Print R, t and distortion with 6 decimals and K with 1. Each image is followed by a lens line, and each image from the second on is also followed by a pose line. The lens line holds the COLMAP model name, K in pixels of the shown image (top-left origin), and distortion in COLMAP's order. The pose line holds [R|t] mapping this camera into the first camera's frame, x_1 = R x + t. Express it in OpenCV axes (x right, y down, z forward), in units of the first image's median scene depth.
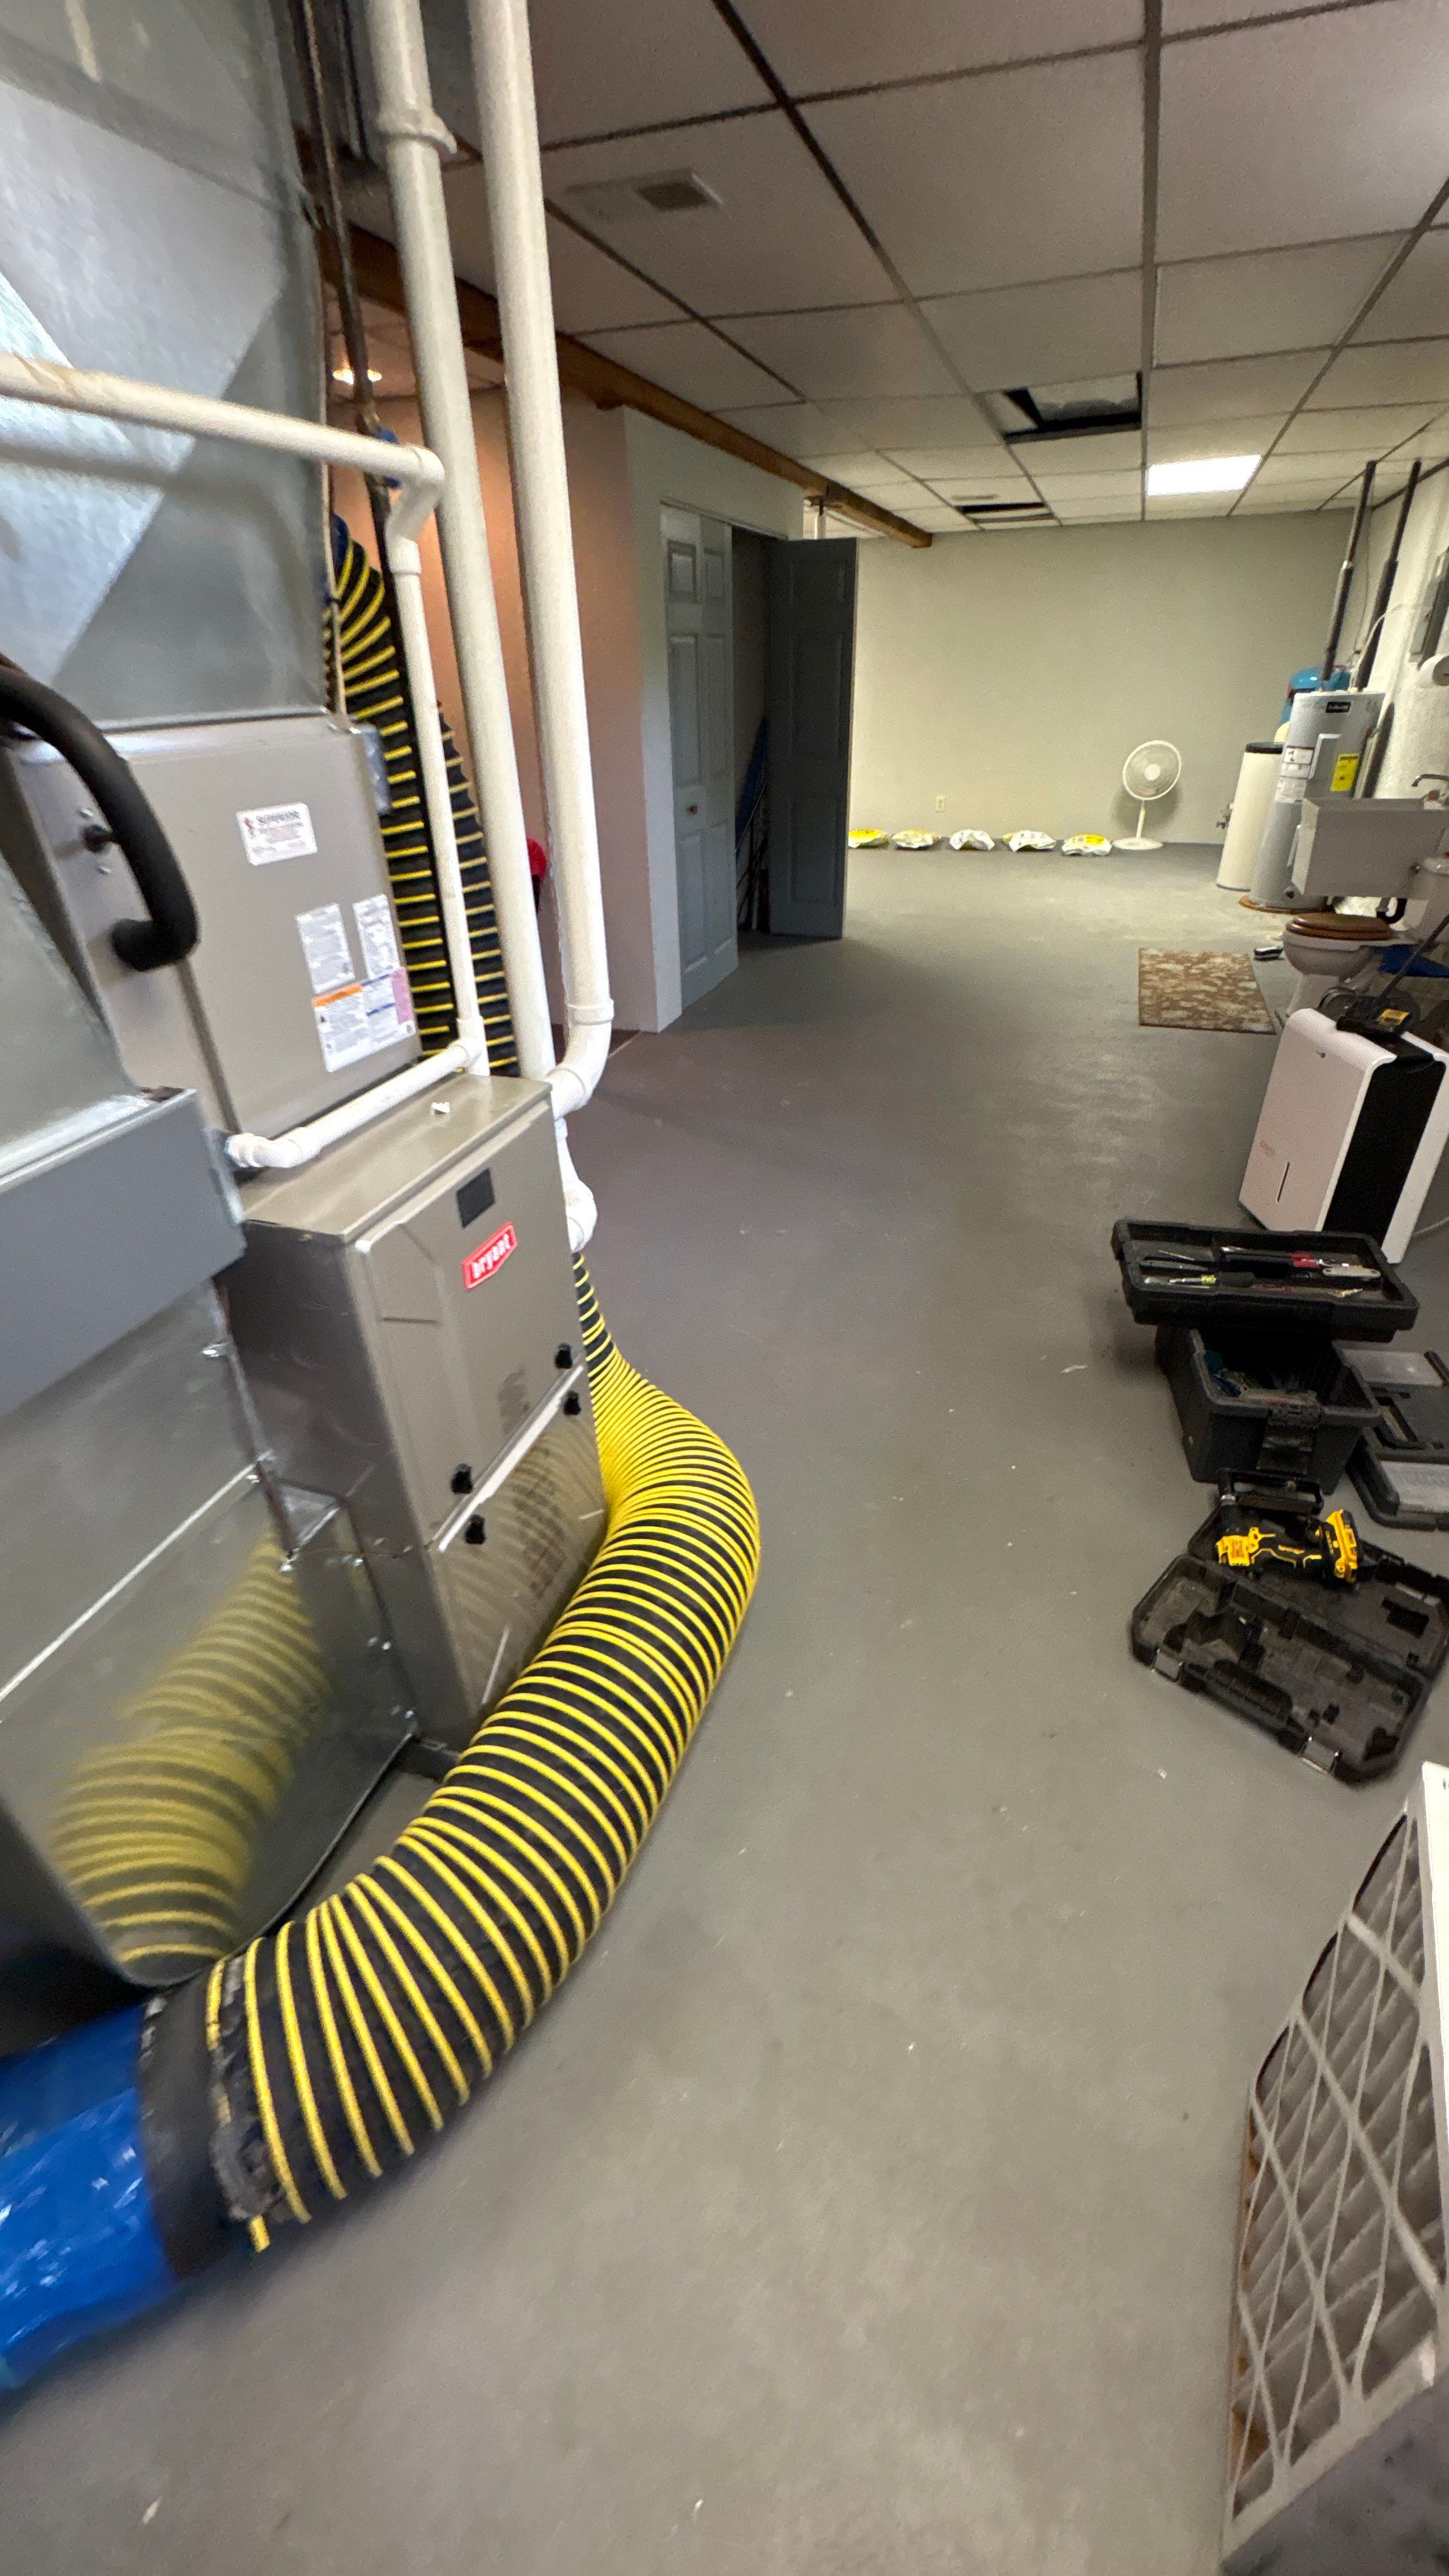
lens RADIAL K [[1013.2, 0, 724.5], [0, 1013.2, 1288.0], [0, 0, 1]] dist [-0.002155, -0.000950]
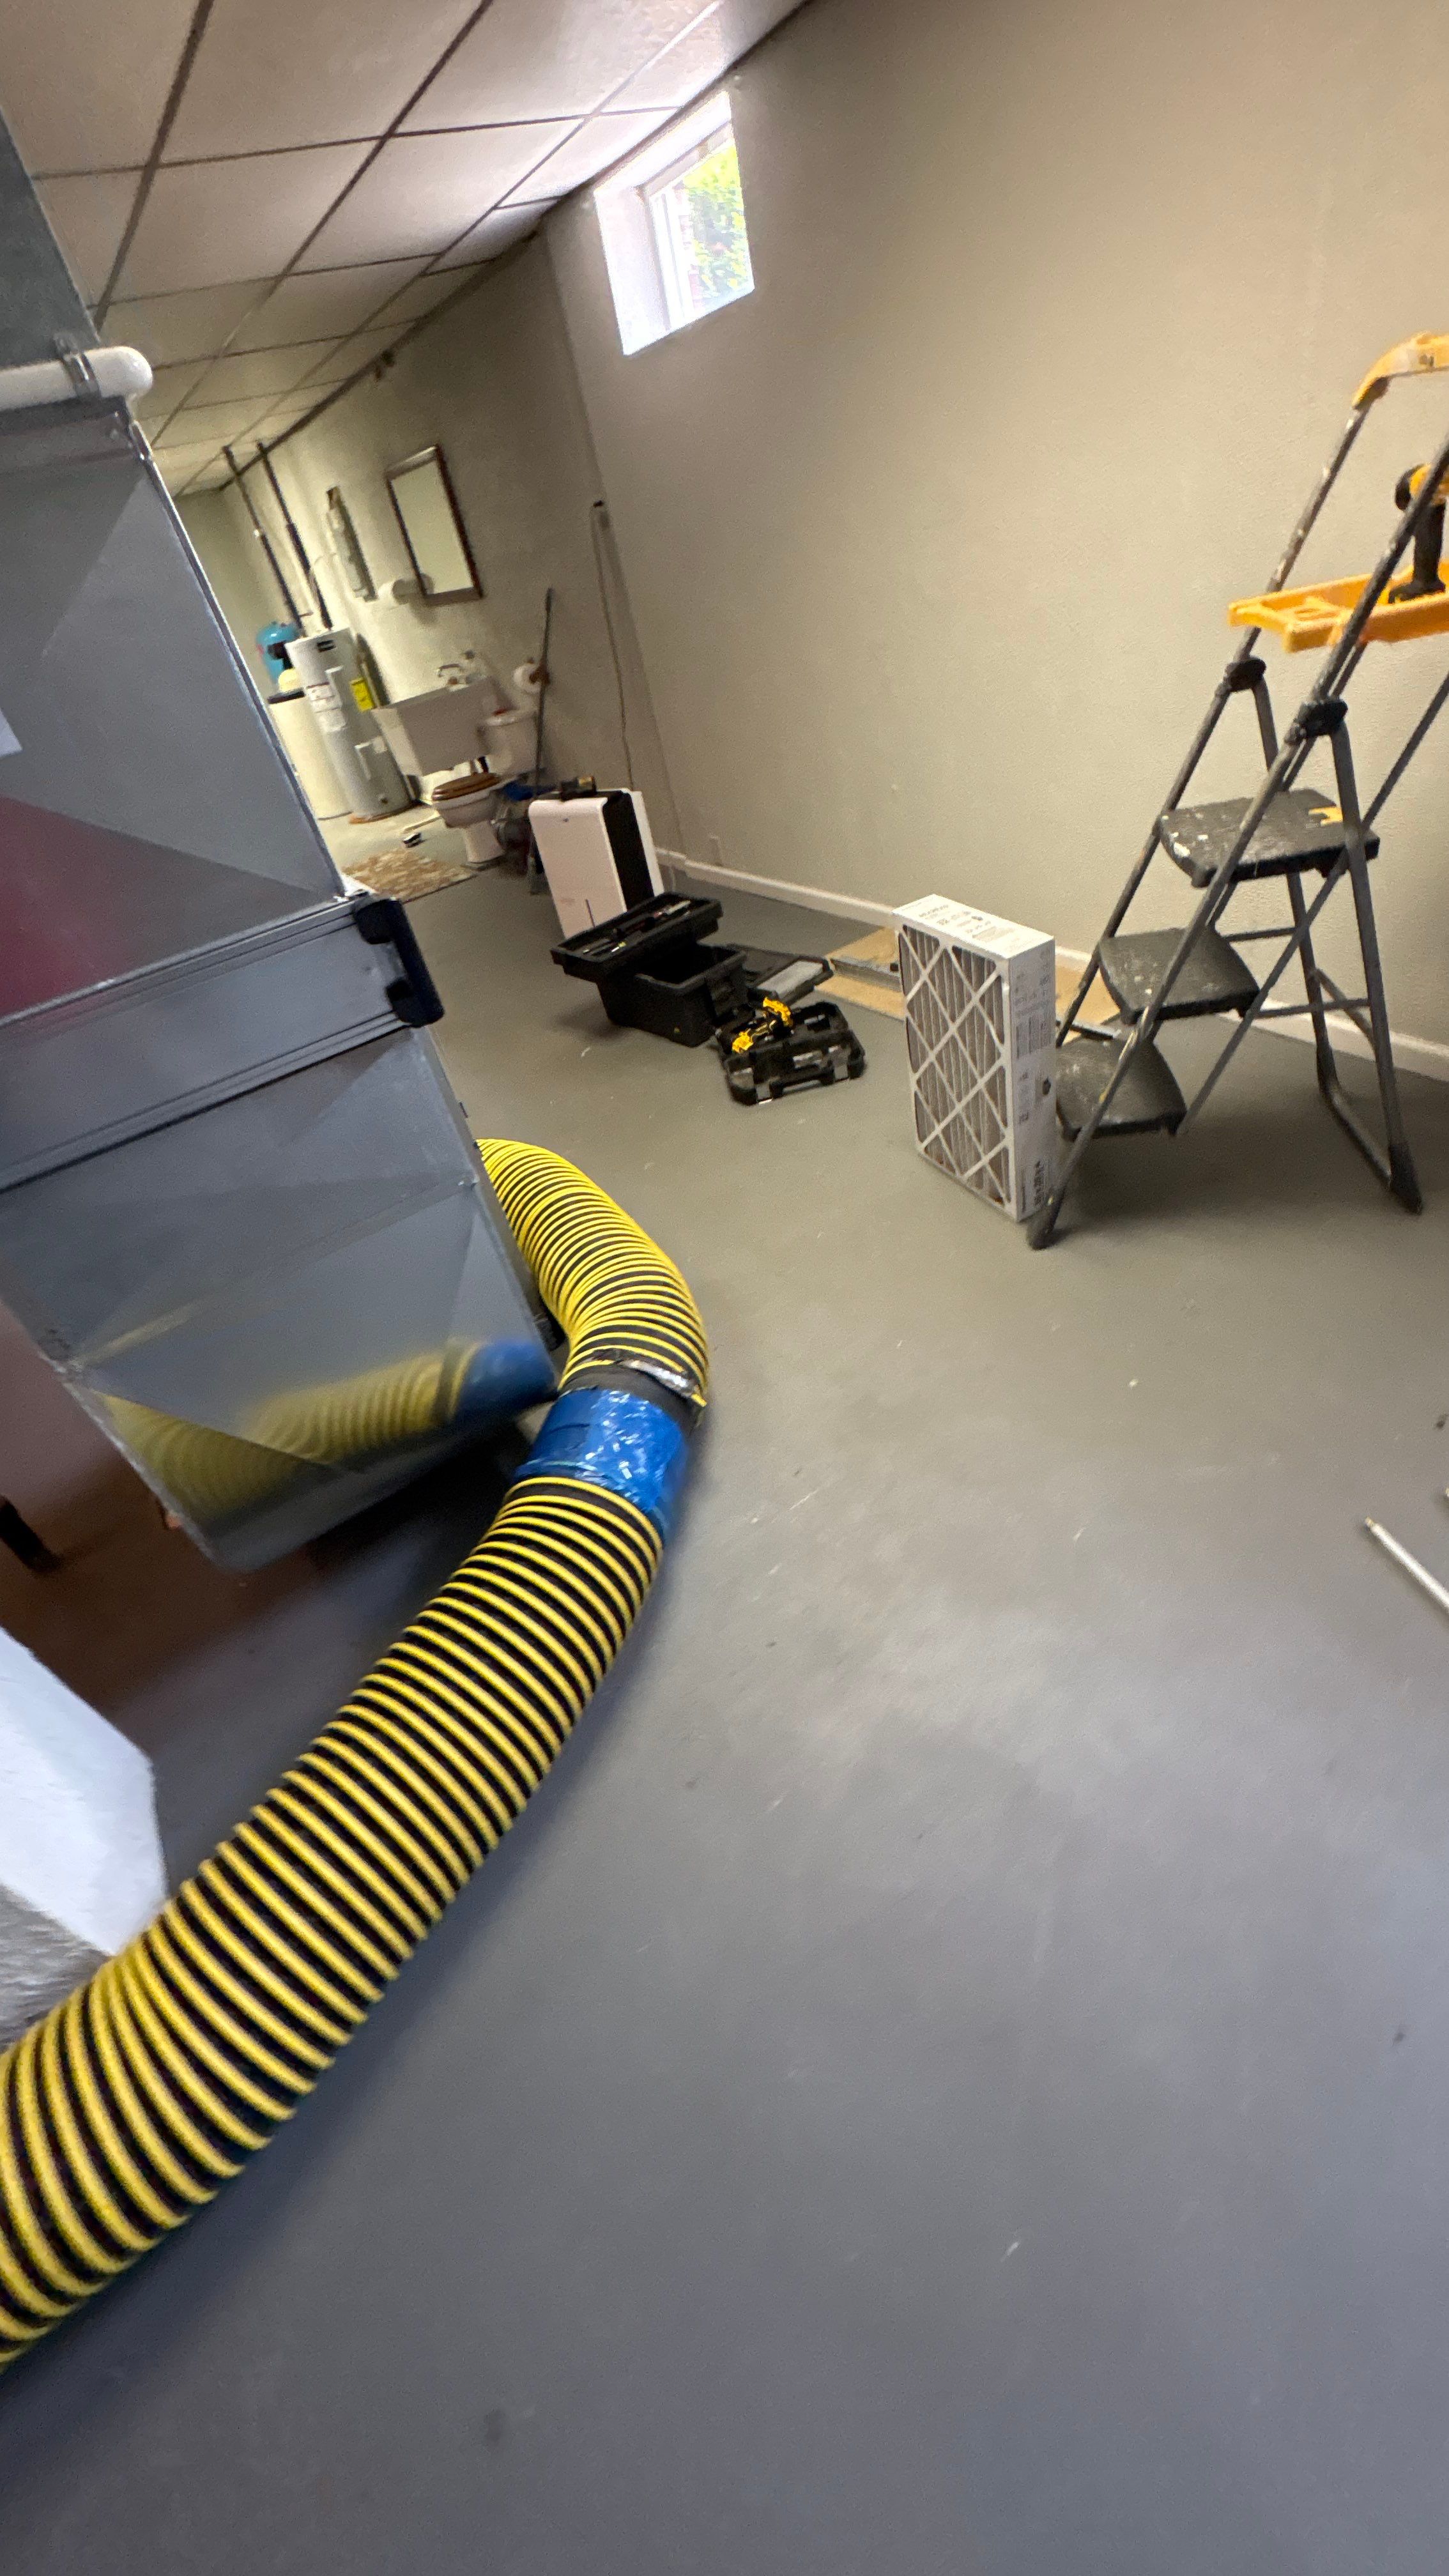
lens RADIAL K [[1013.2, 0, 724.5], [0, 1013.2, 1288.0], [0, 0, 1]] dist [-0.002155, -0.000950]
pose [[0.603762, -0.566294, 0.561055, -0.465648], [0.565104, 0.800457, 0.199813, 0.146494], [-0.562253, 0.196415, 0.803301, -0.191107]]
